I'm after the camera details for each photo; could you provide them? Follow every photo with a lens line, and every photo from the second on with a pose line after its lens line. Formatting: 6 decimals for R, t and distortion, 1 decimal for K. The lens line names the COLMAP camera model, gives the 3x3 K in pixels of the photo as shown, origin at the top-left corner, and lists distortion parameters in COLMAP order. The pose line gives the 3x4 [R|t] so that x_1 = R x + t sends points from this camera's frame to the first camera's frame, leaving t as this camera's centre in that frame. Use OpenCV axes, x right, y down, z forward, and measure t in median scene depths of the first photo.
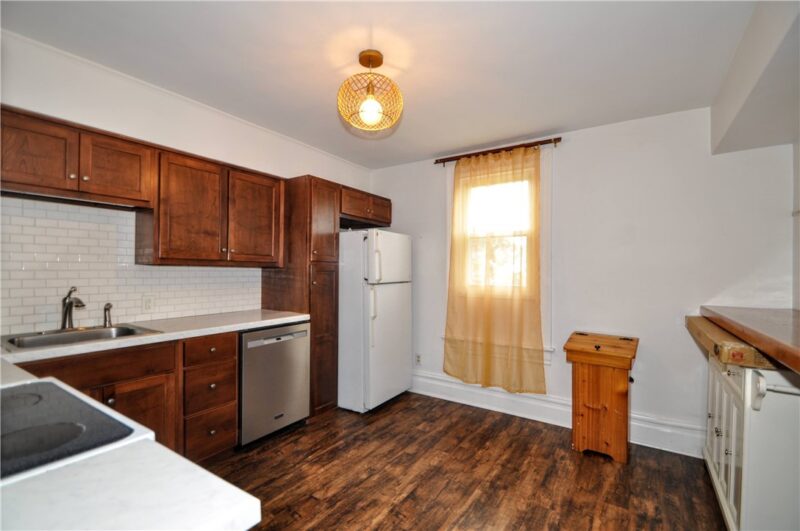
lens RADIAL K [[344.9, 0, 401.4], [0, 344.9, 269.1], [0, 0, 1]] dist [-0.002244, -0.000584]
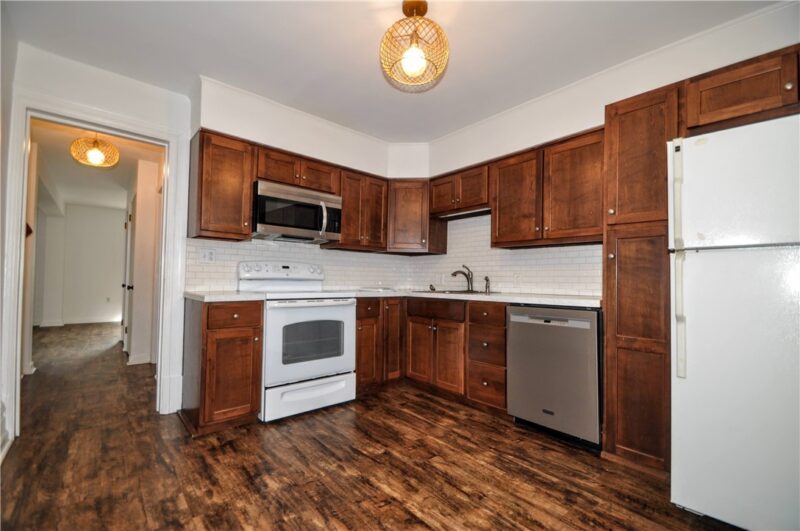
lens RADIAL K [[344.9, 0, 401.4], [0, 344.9, 269.1], [0, 0, 1]] dist [-0.002244, -0.000584]
pose [[-0.259951, -0.039494, -0.964814, 0.664479], [-0.006631, 0.999213, -0.039116, 0.122243], [0.965599, -0.003771, -0.260009, 0.995661]]
